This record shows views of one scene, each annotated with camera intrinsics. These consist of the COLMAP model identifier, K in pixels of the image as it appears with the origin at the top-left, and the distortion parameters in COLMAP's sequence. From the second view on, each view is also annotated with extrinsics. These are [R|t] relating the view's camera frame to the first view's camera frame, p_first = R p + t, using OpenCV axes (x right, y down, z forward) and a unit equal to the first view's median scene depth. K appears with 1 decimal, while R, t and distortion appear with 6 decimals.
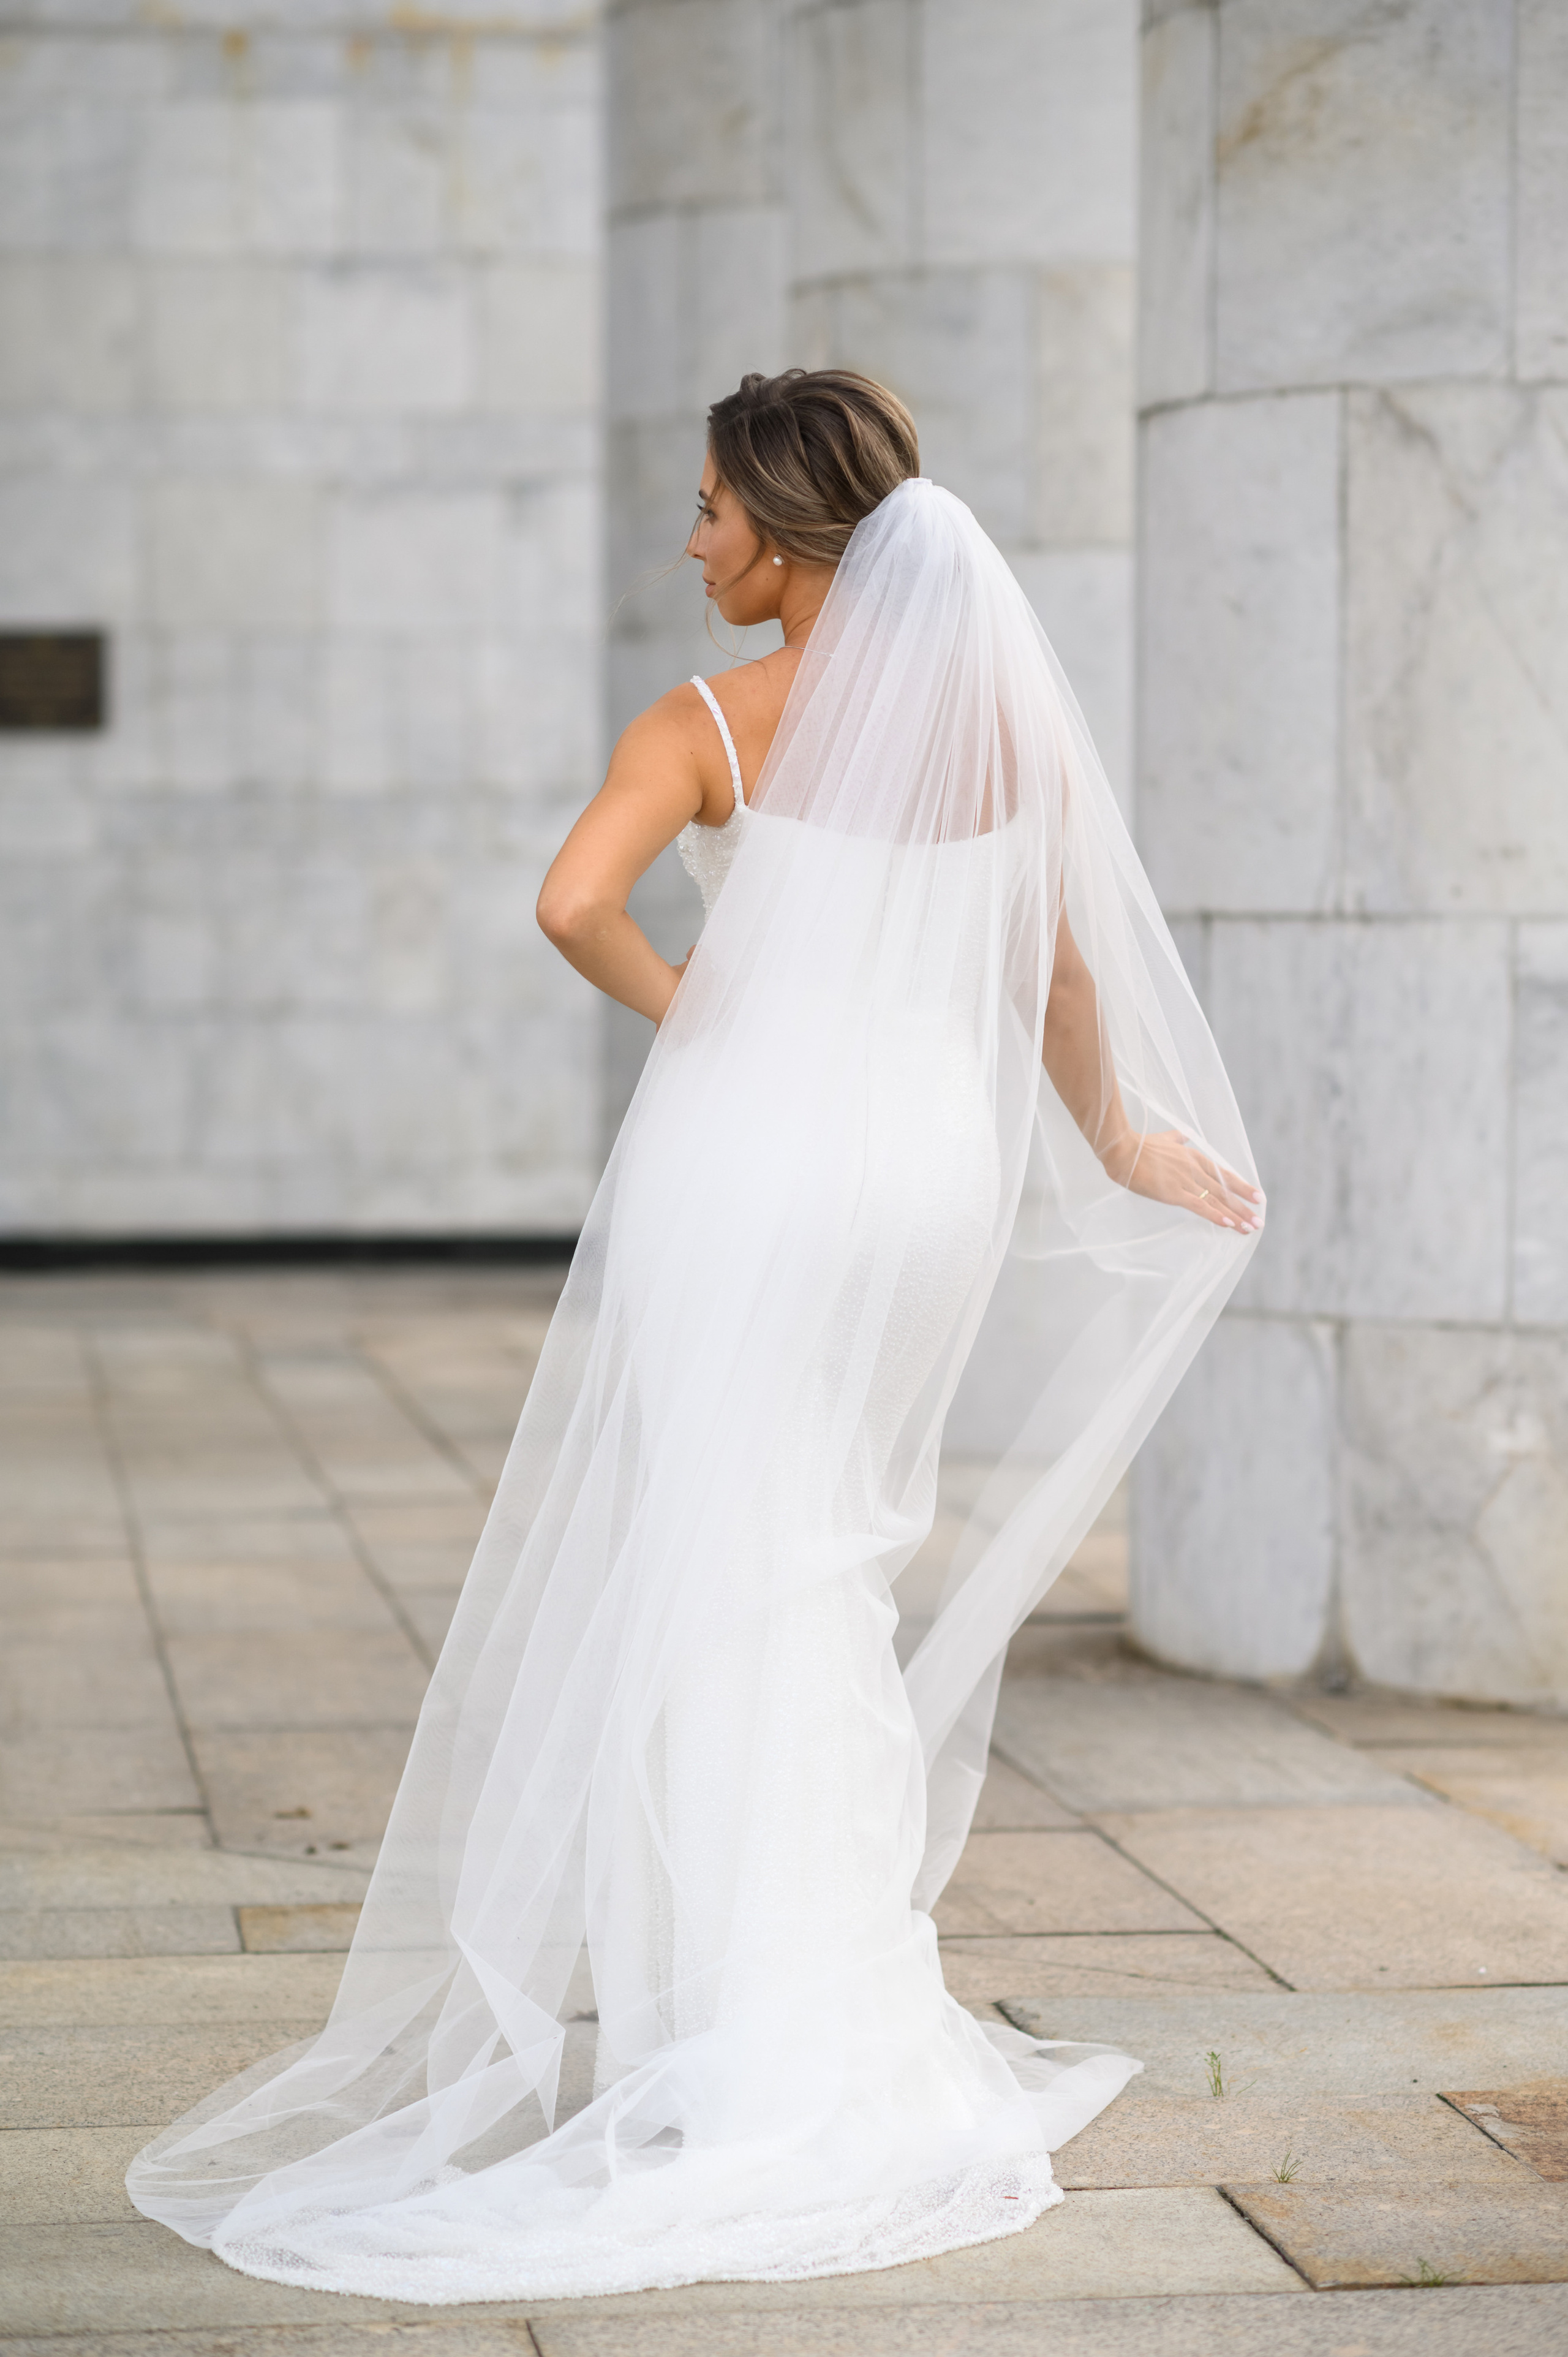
lens RADIAL K [[6382.2, 0, 784.0], [0, 6382.2, 1178.5], [0, 0, 1]] dist [-0.038076, -1.269355]
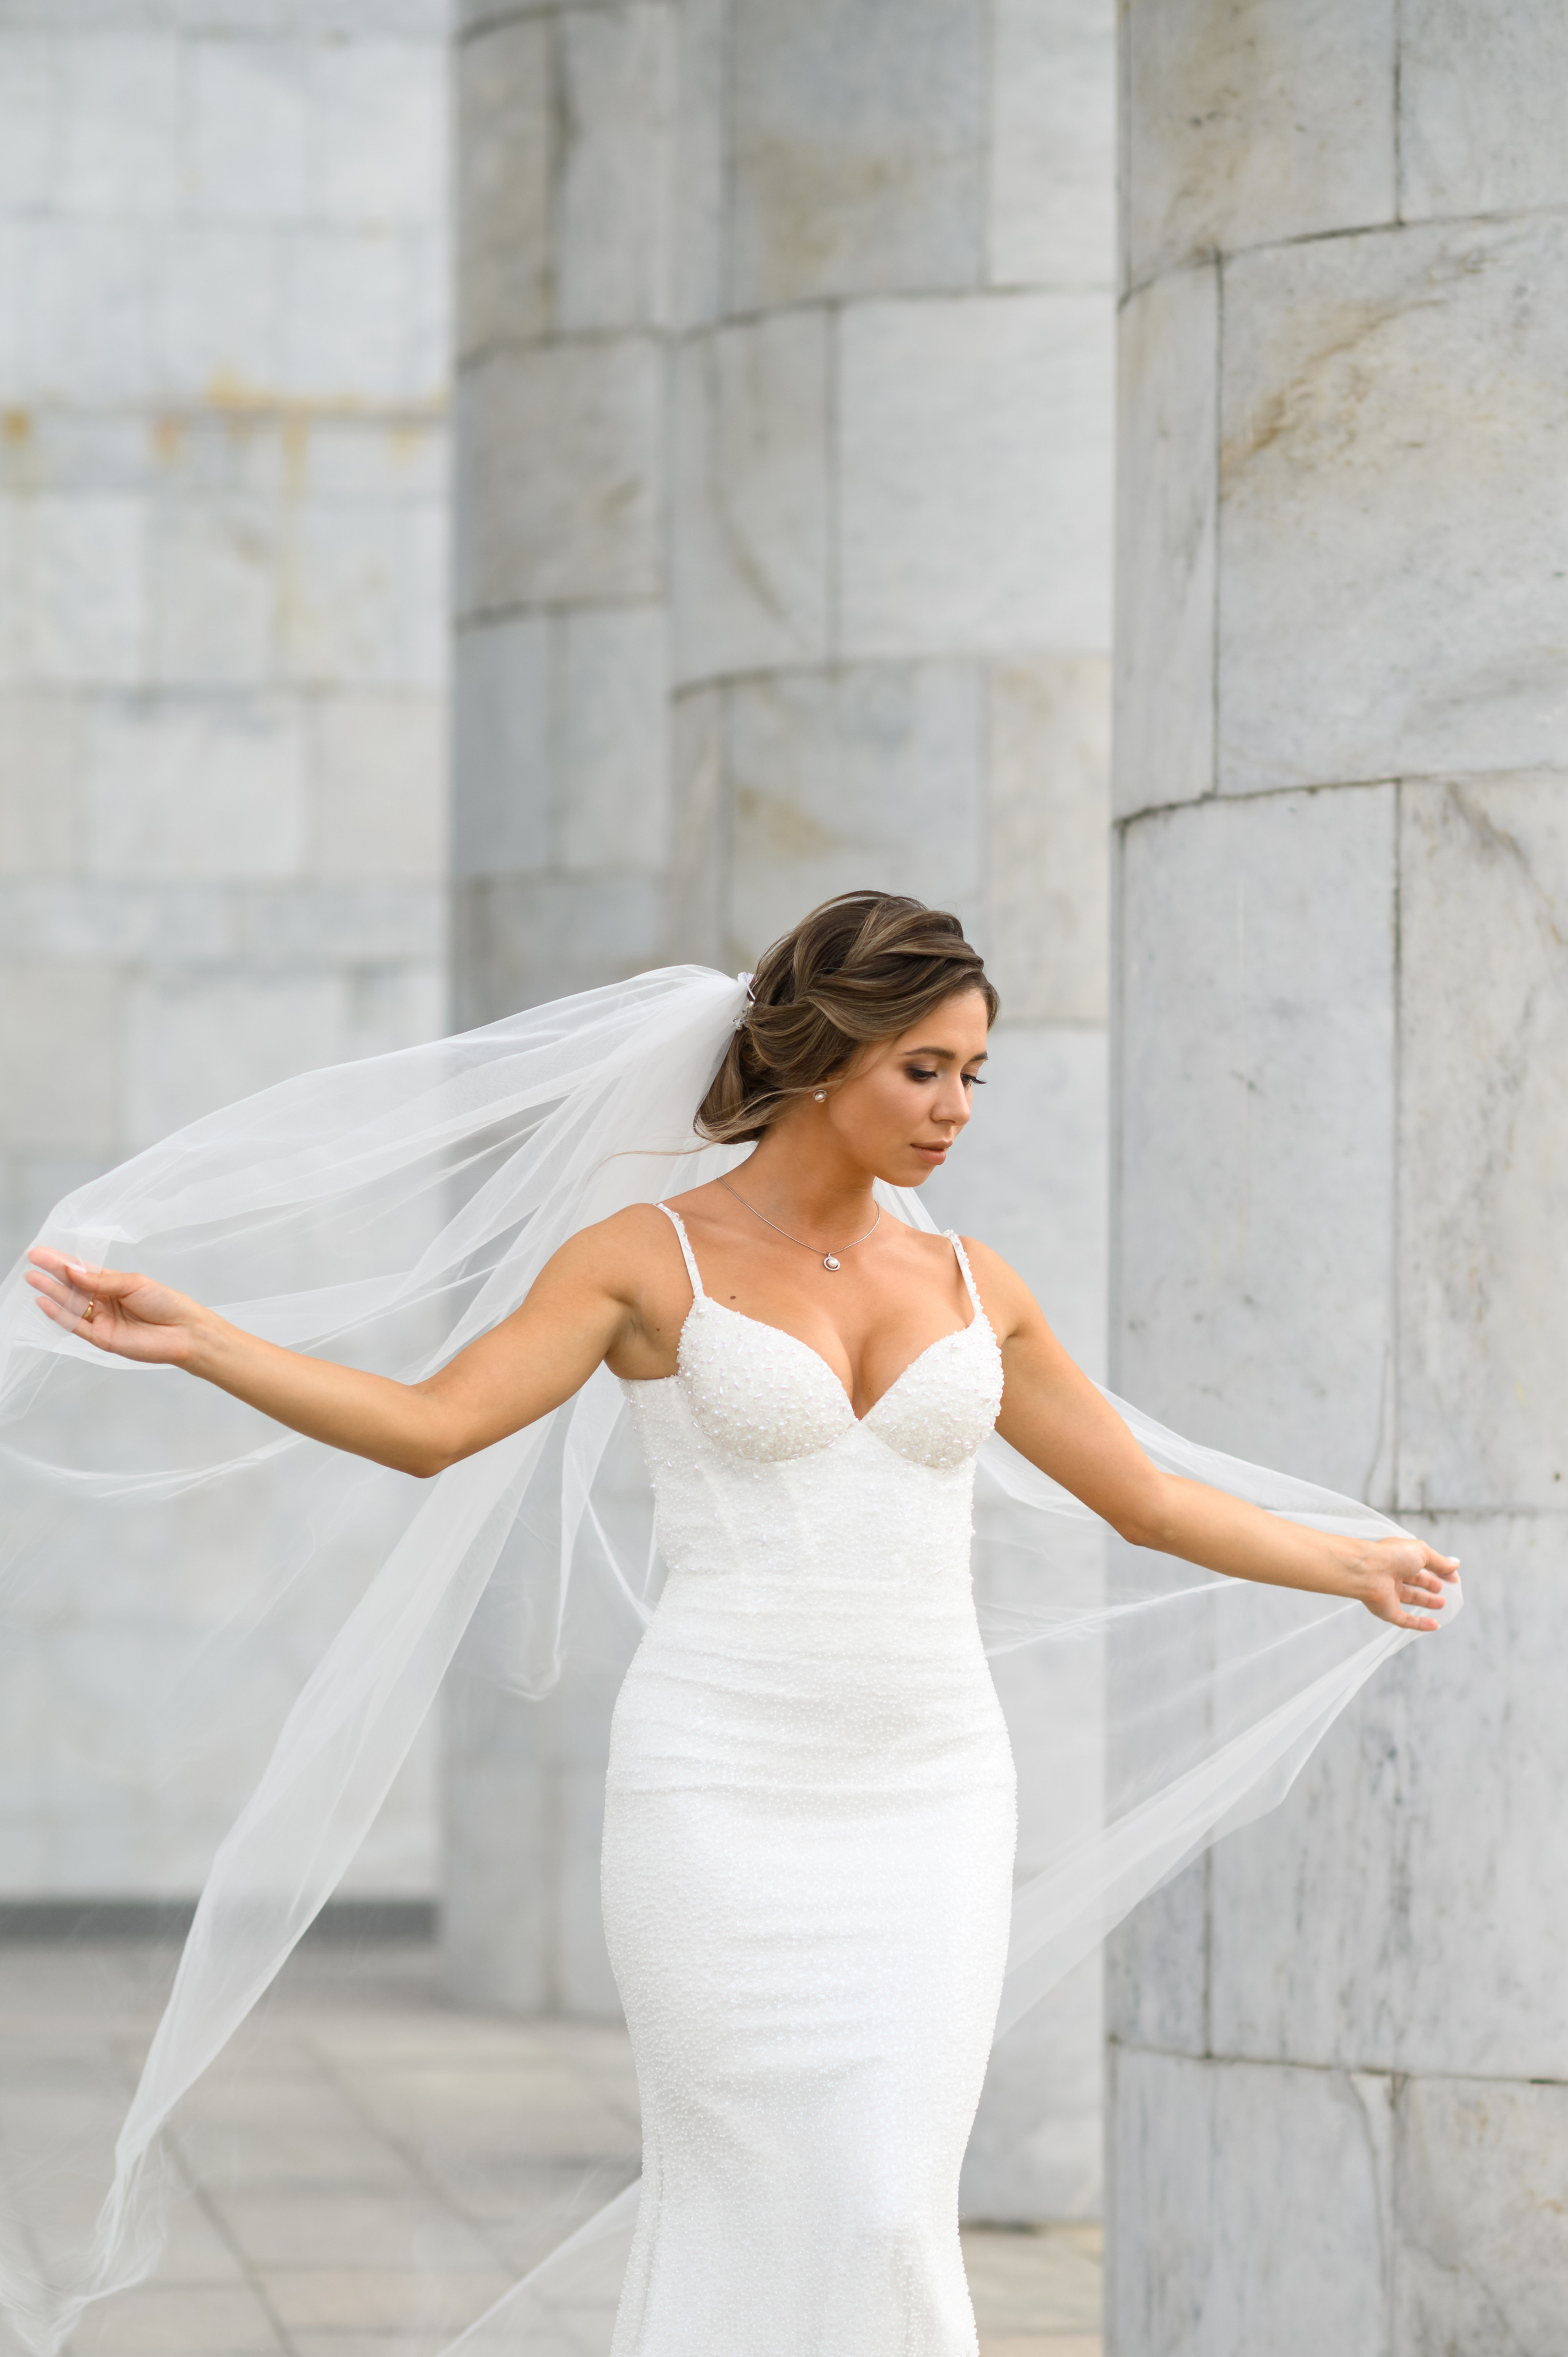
lens RADIAL K [[6882.6, 0, 784.0], [0, 6882.6, 1178.5], [0, 0, 1]] dist [-0.094833, 0.300217]
pose [[0.999994, 0.002968, 0.001852, 0.016797], [-0.002793, 0.996117, -0.087992, -0.010176], [-0.002106, 0.087986, 0.996119, 0.226092]]
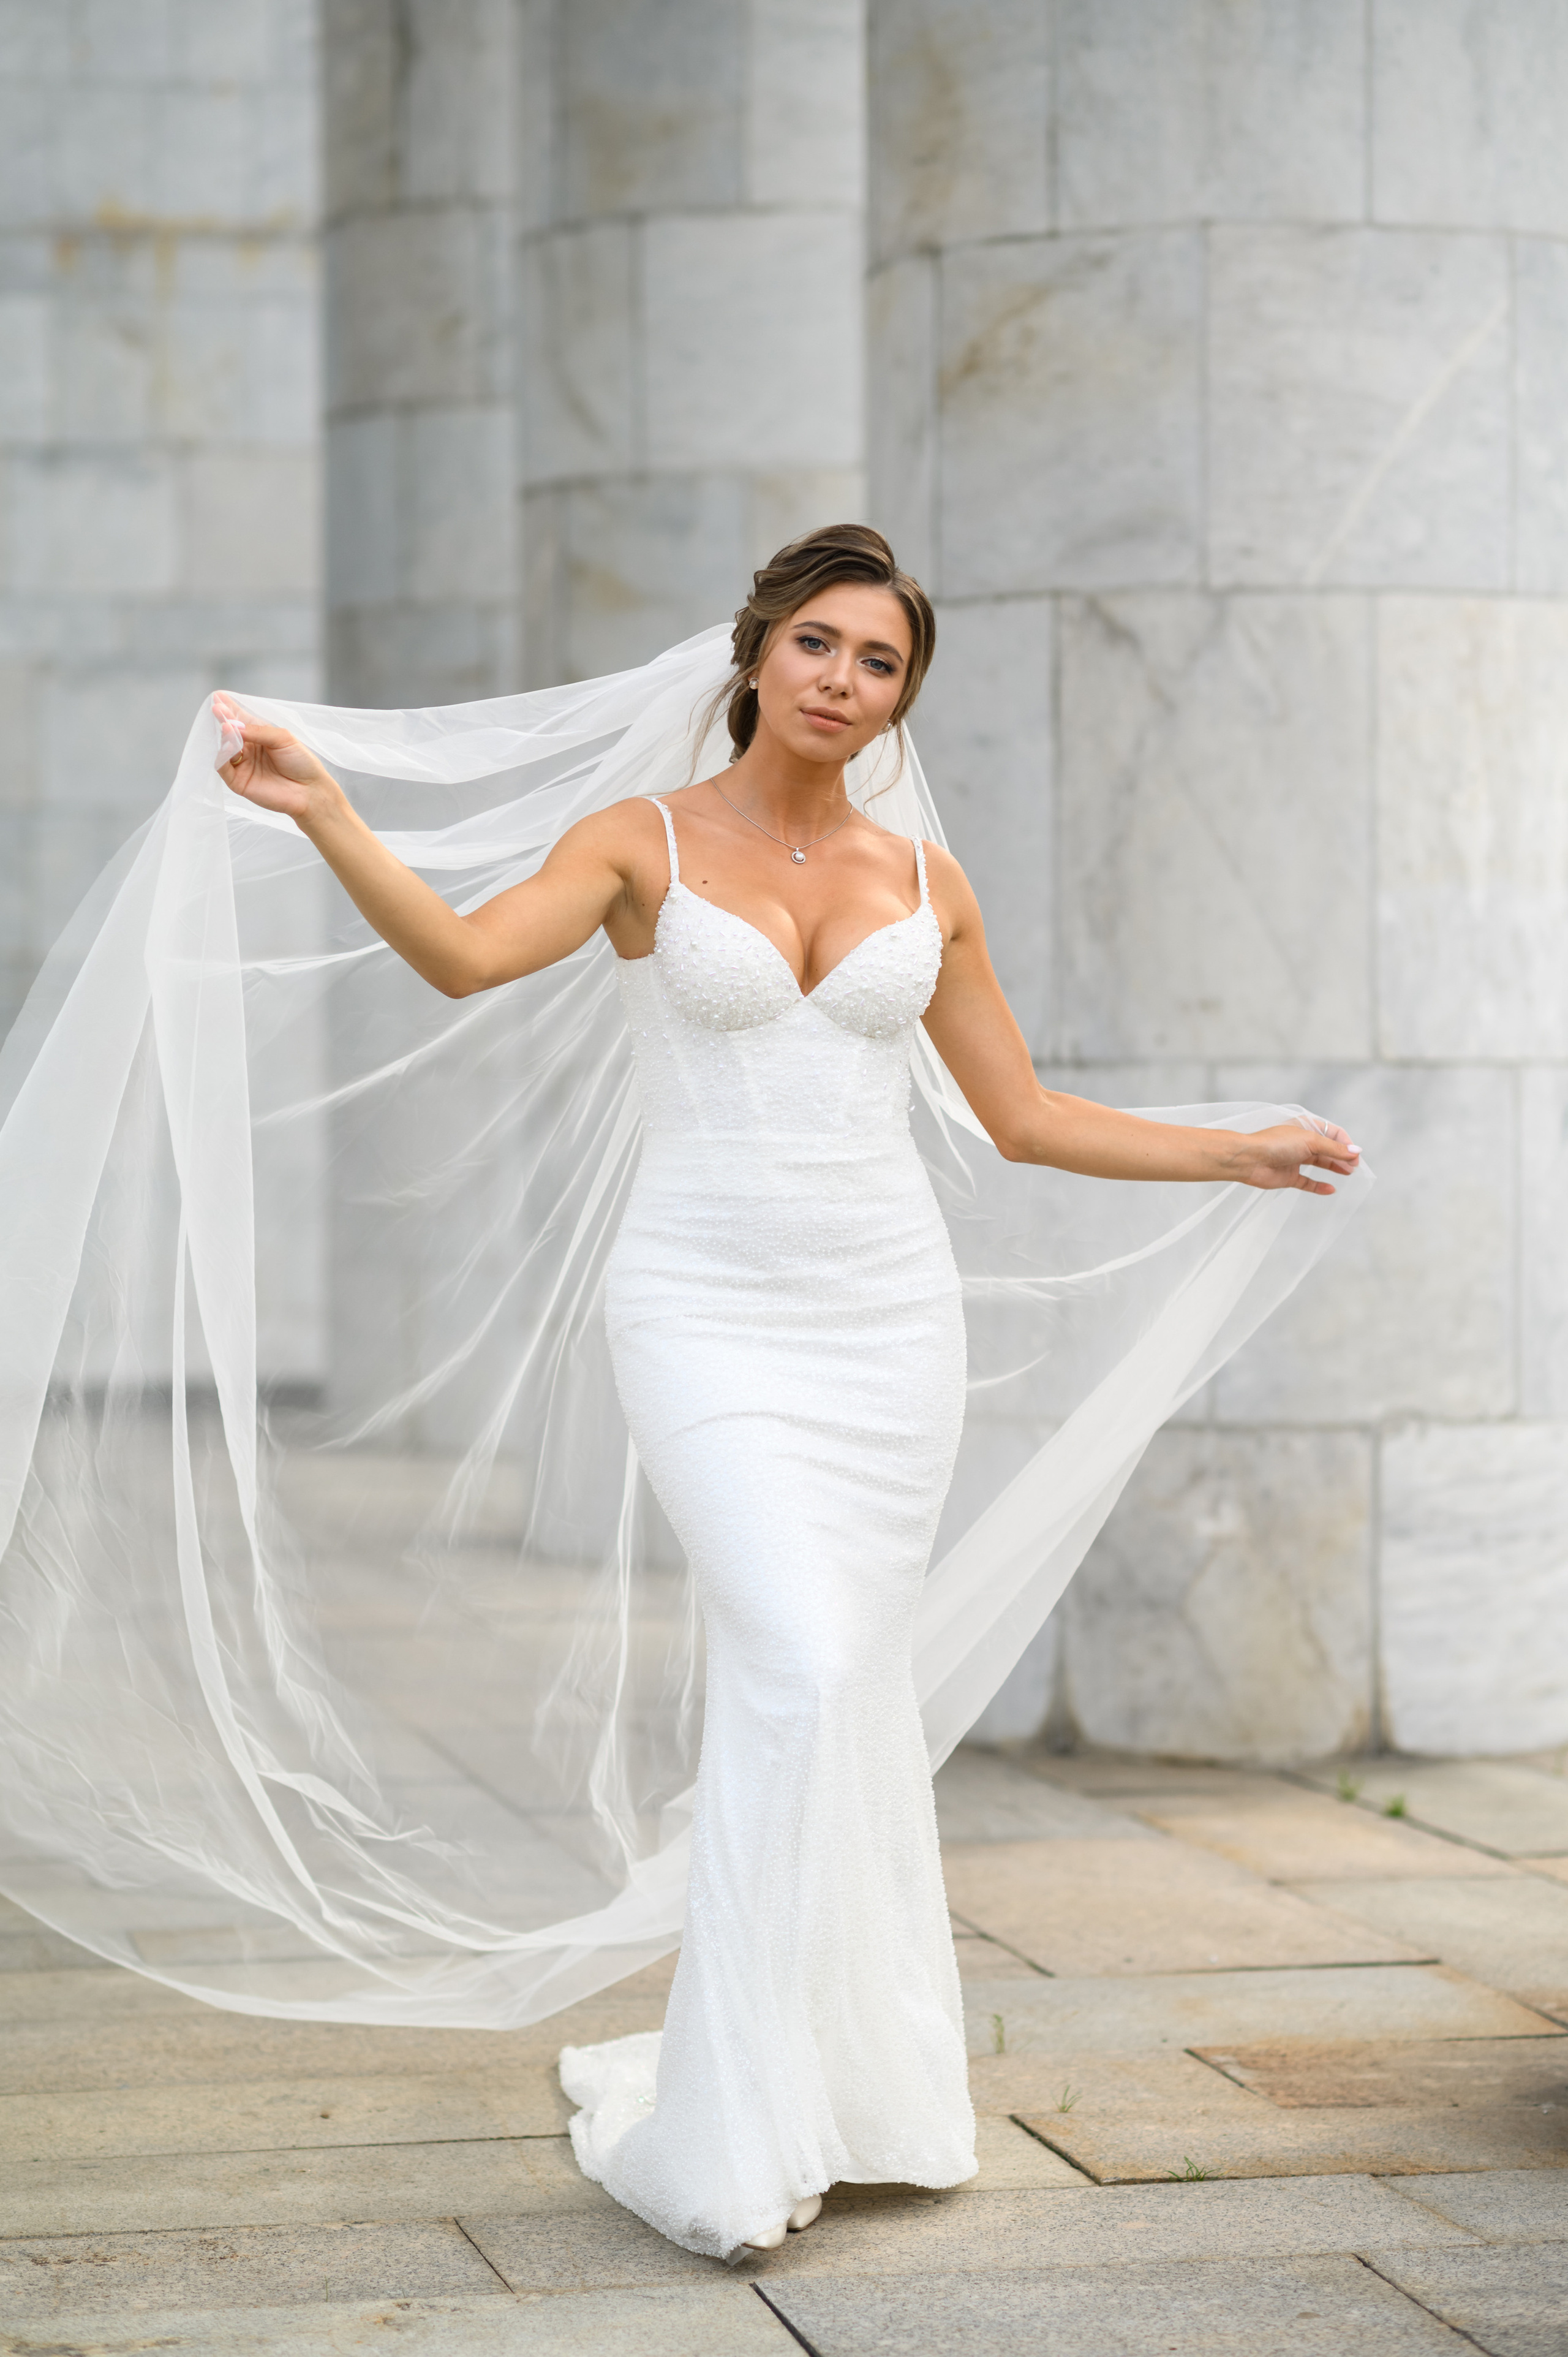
lens RADIAL K [[6882.6, 0, 784.0], [0, 6882.6, 1178.5], [0, 0, 1]] dist [-0.094833, 0.300217]
pose [[0.997791, -0.009606, 0.065736, -0.041122], [0.011443, 0.999553, -0.027620, 0.012348], [-0.065441, 0.028312, 0.997455, -0.208392]]
